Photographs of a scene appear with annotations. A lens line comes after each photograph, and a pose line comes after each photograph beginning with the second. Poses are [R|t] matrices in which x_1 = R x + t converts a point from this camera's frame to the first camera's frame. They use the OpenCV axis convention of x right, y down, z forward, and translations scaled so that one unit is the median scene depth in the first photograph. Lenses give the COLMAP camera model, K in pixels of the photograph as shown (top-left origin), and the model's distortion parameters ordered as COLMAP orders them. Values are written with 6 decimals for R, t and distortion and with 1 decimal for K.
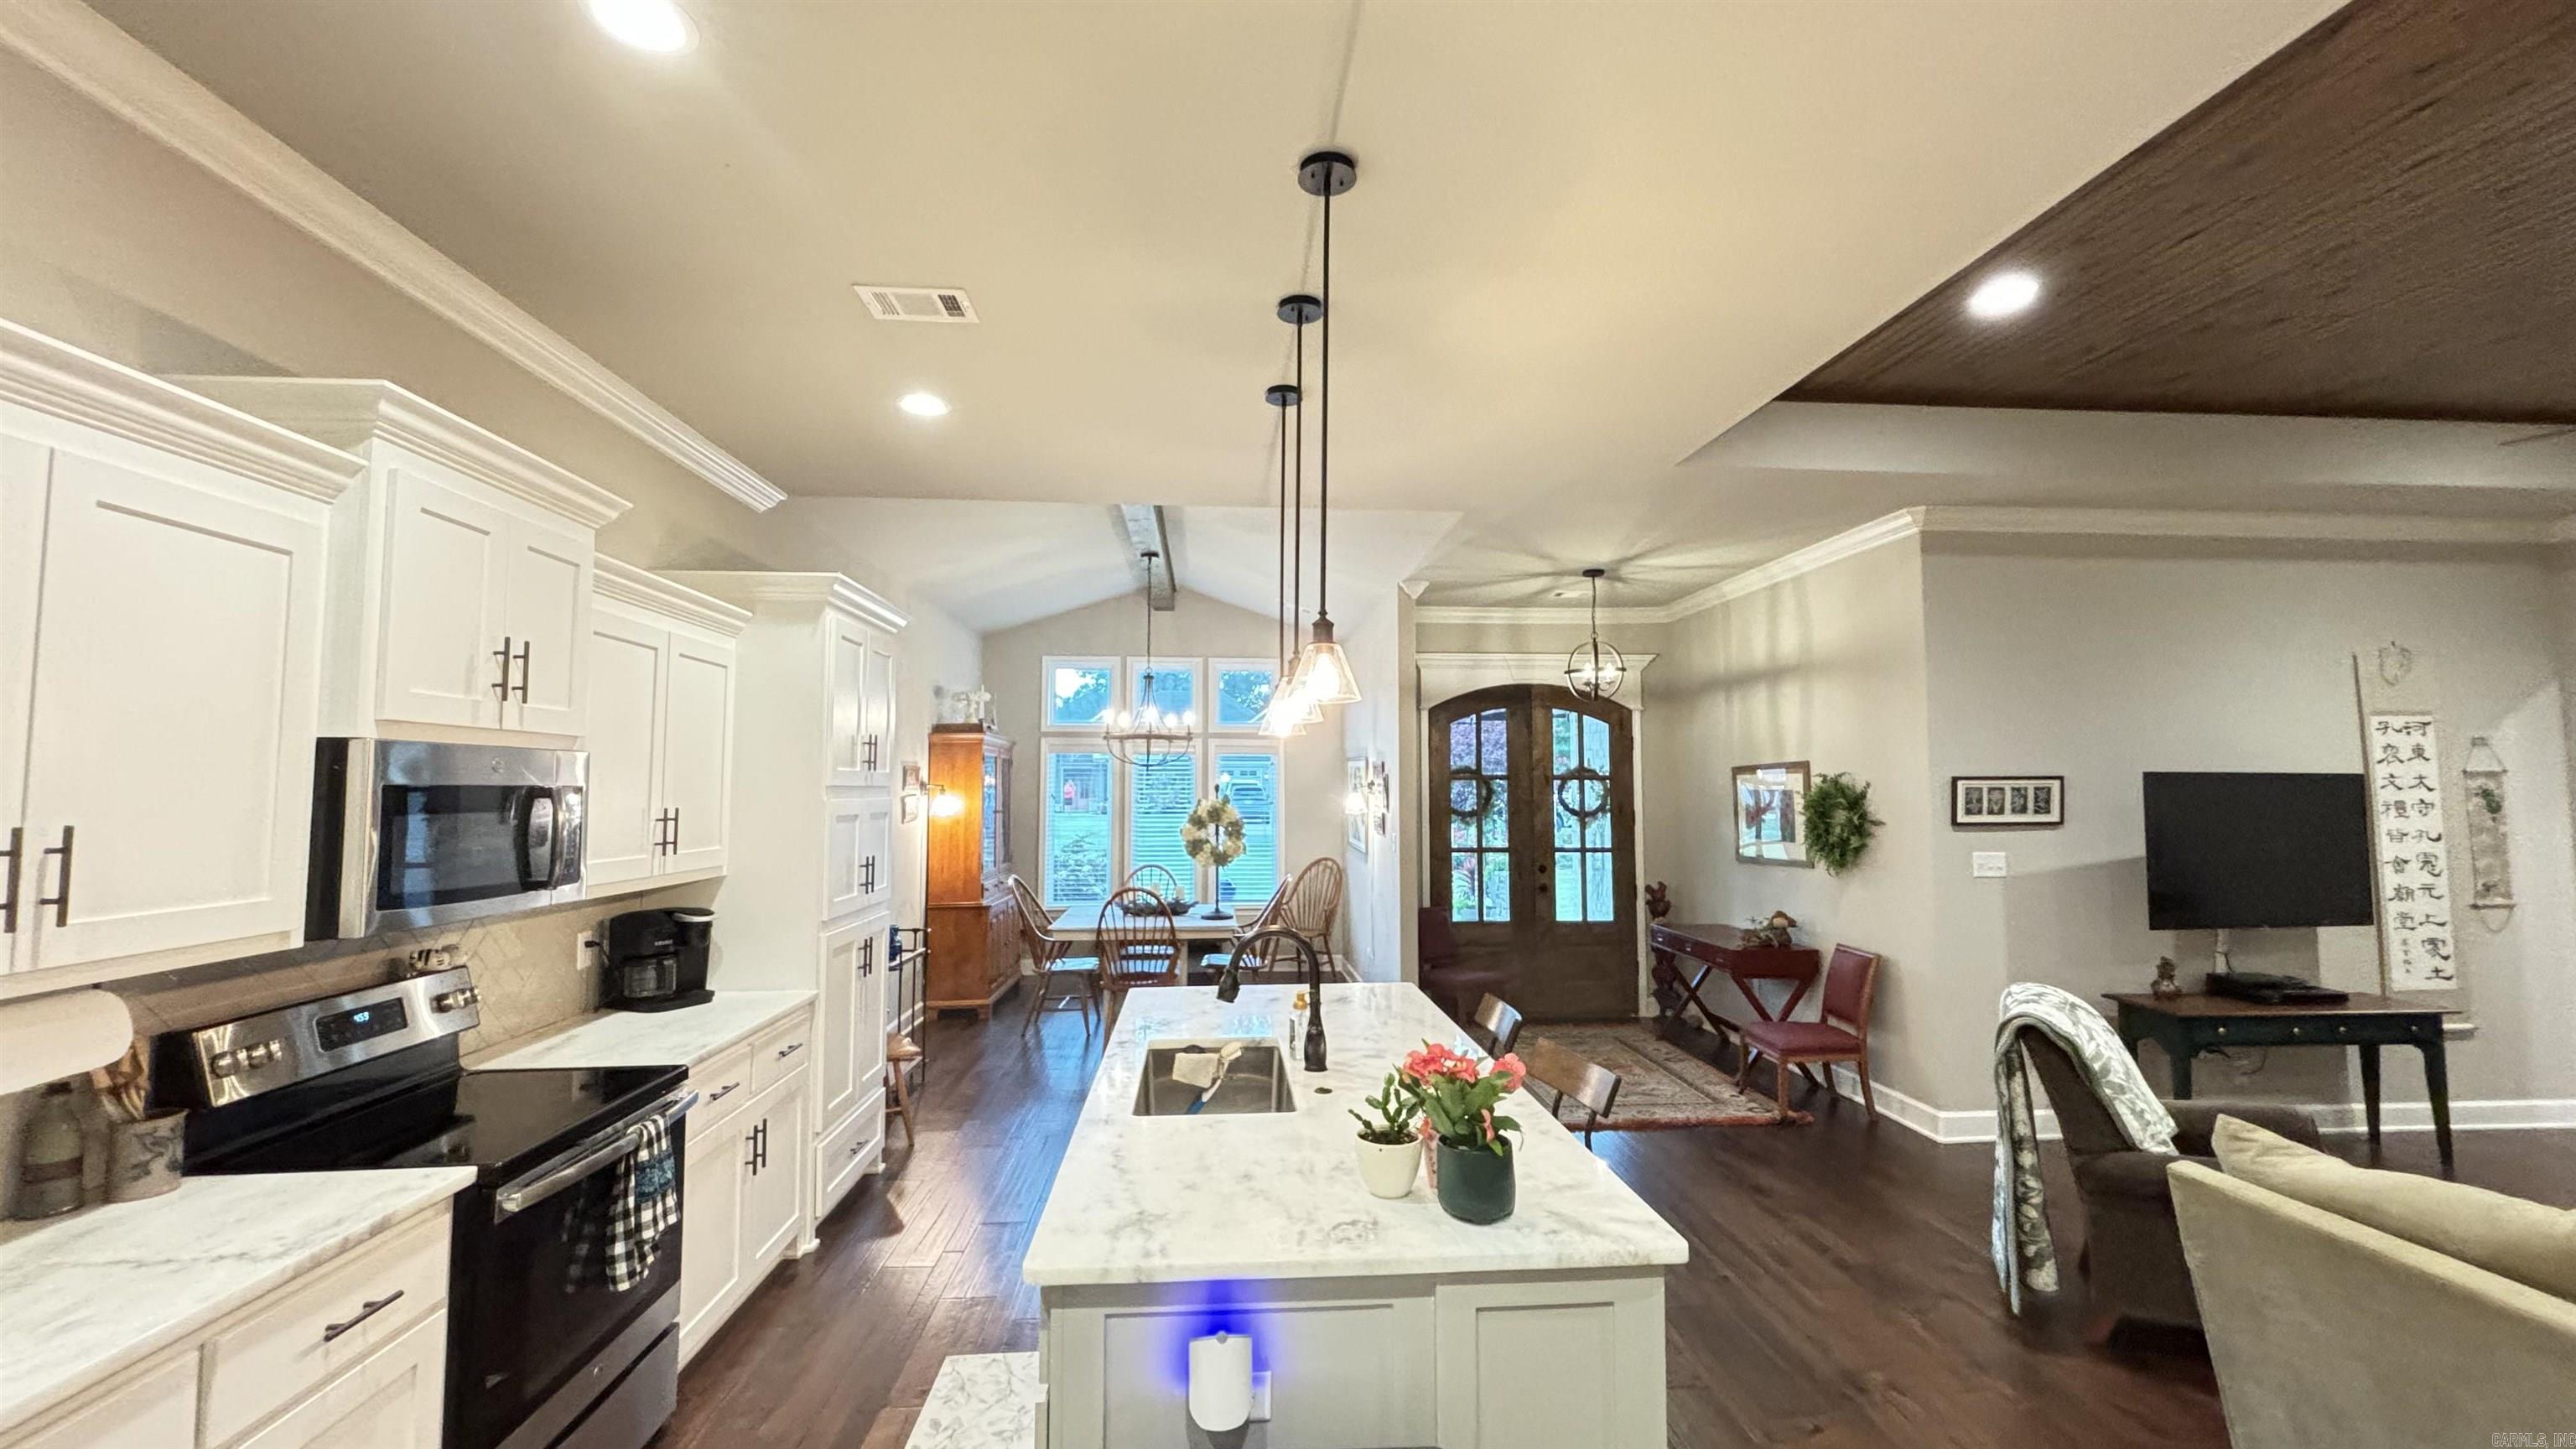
lens RADIAL K [[1034.4, 0, 1279.4], [0, 1034.4, 718.3], [0, 0, 1]] dist [0.006489, -0.002407]
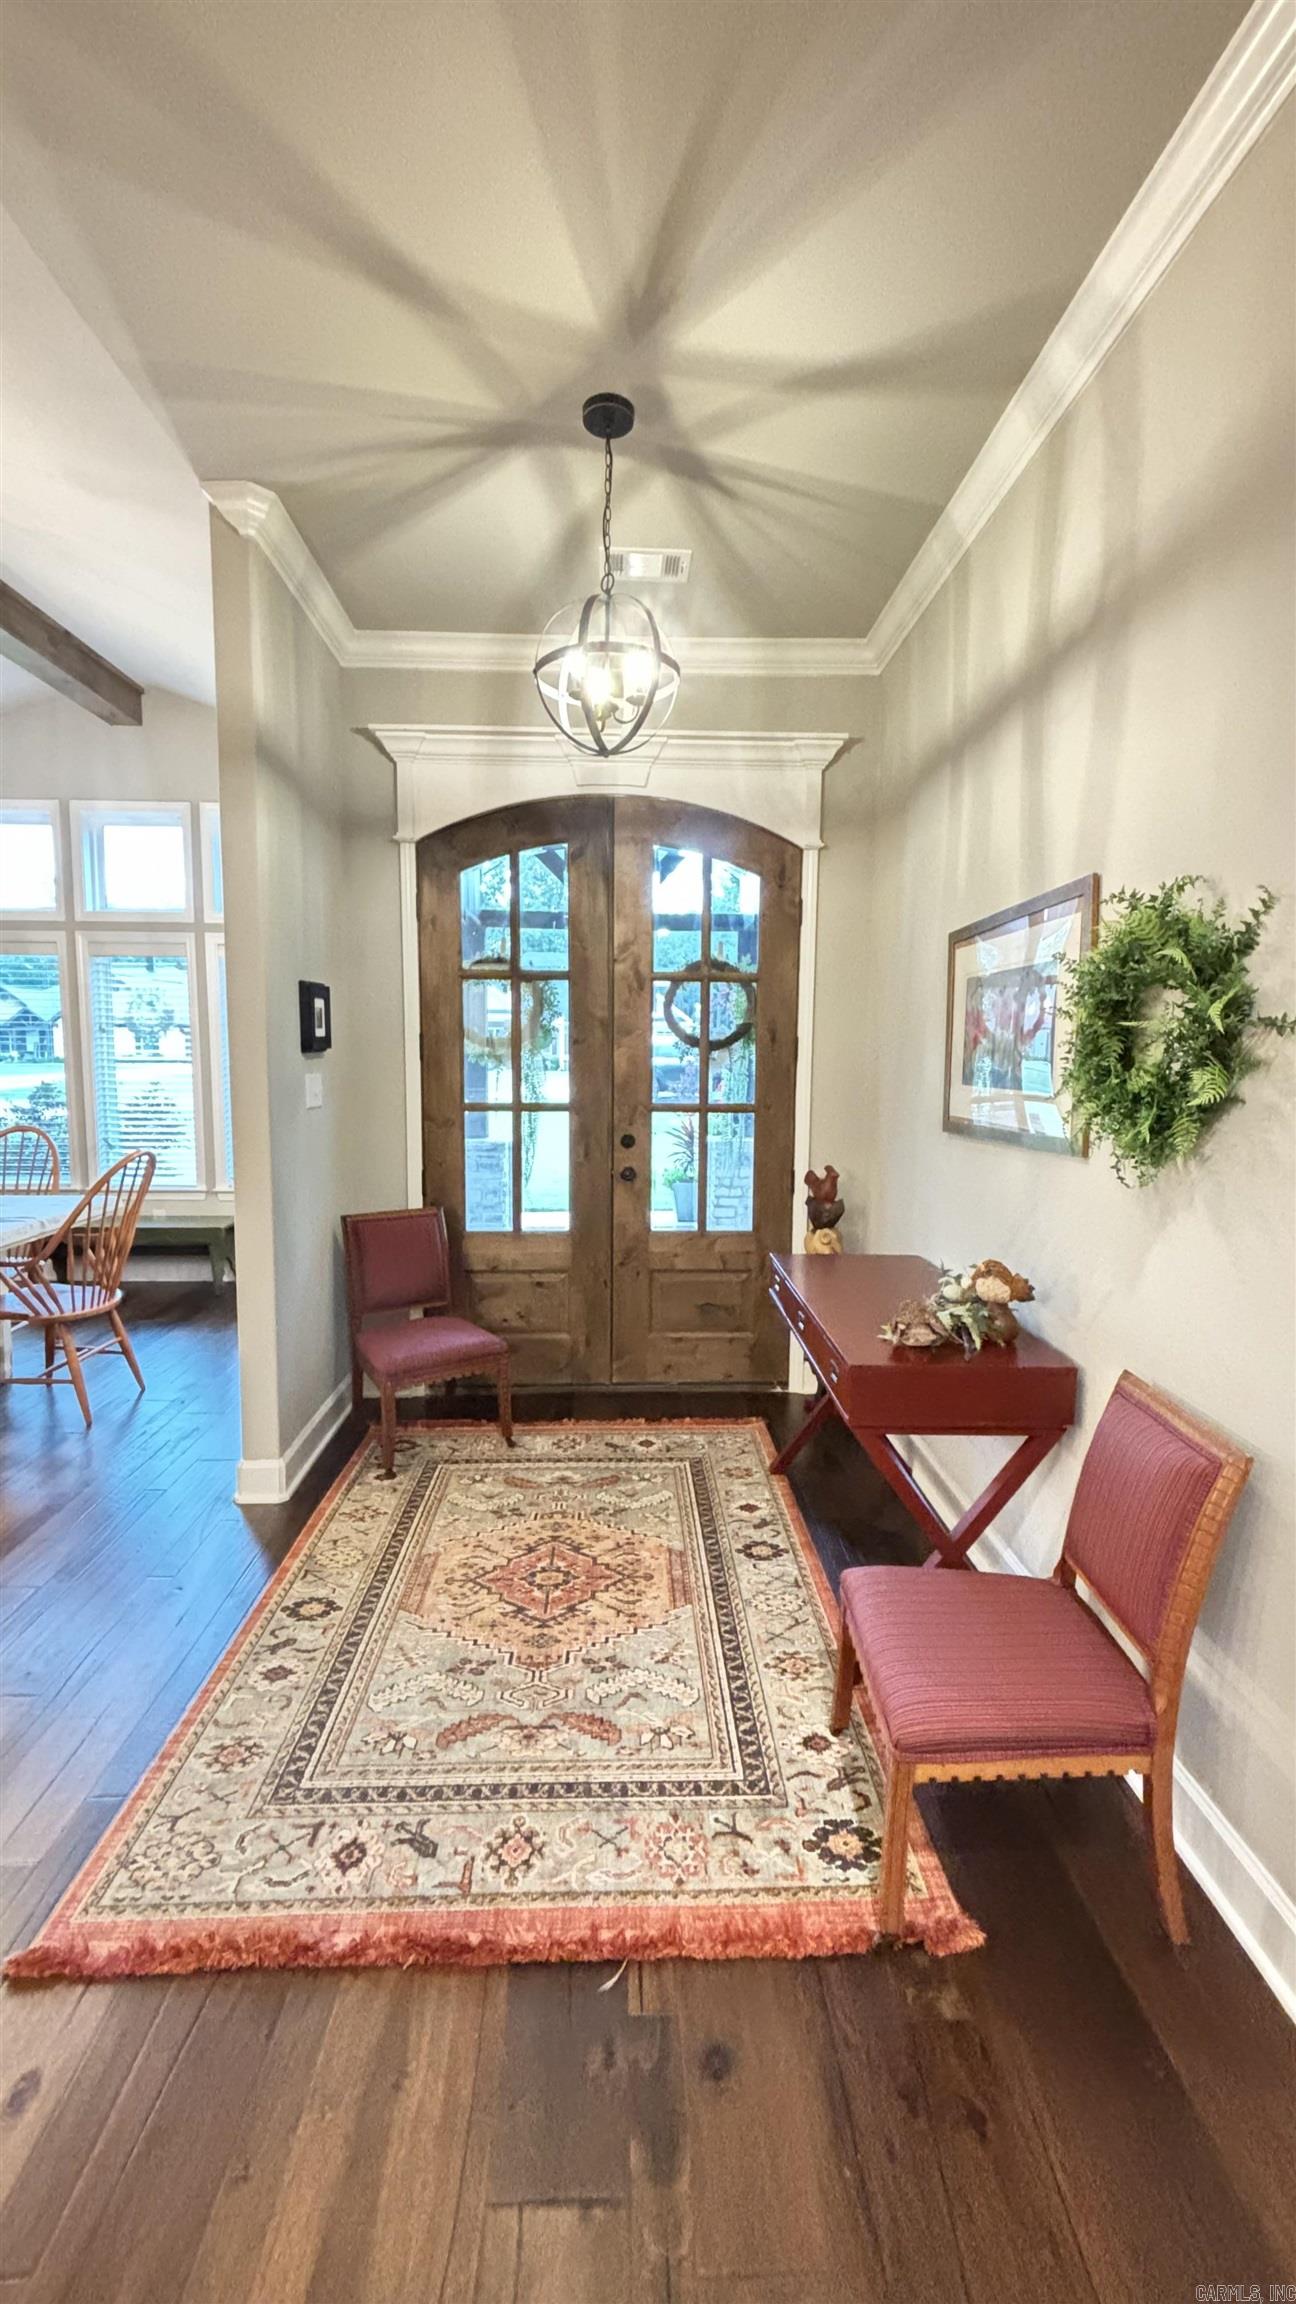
lens RADIAL K [[925.2, 0, 648.5], [0, 925.2, 1150.1], [0, 0, 1]] dist [0.006489, -0.002407]
pose [[0.999522, 0.008930, -0.029602, 0.344805], [-0.003655, 0.984800, 0.173654, 0.078102], [0.030703, -0.173462, 0.984362, 0.623413]]
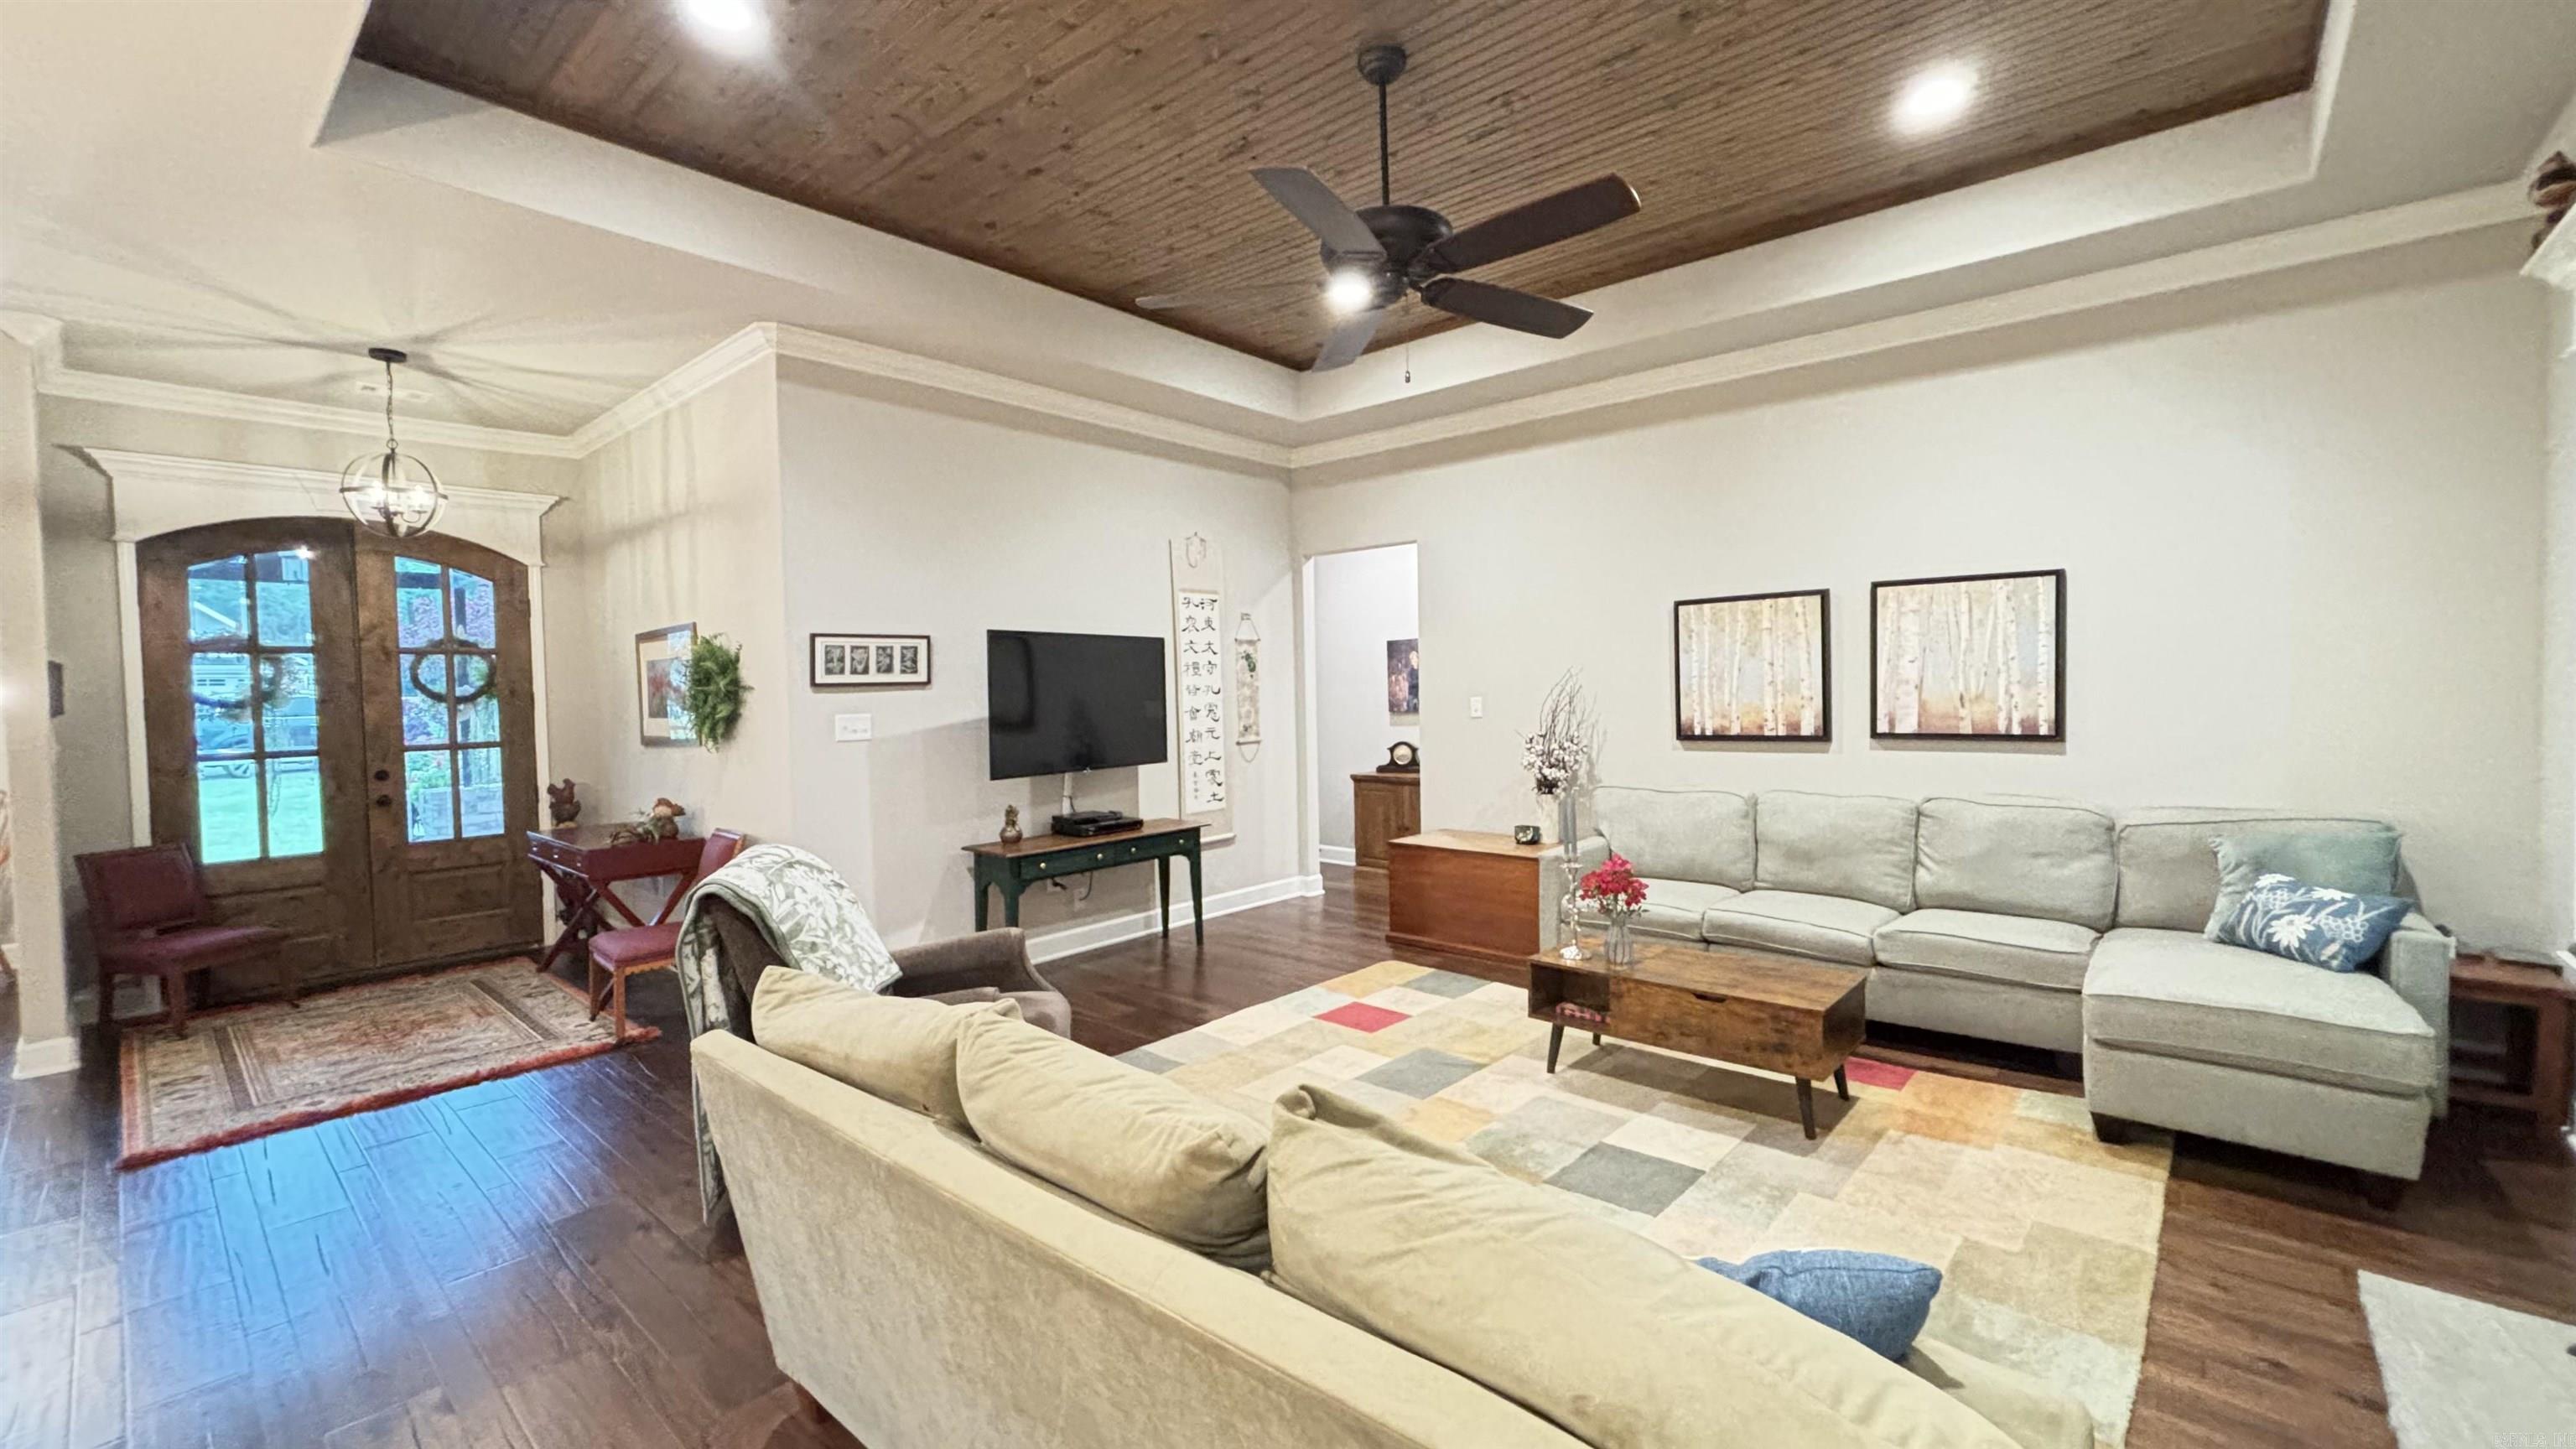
lens RADIAL K [[1034.4, 0, 1283.2], [0, 1034.4, 722.3], [0, 0, 1]] dist [0.006489, -0.002407]
pose [[0.712340, -0.041286, 0.700619, 0.240611], [-0.024643, 0.996181, 0.083759, 0.037841], [-0.701402, -0.076930, 0.708602, 0.041391]]
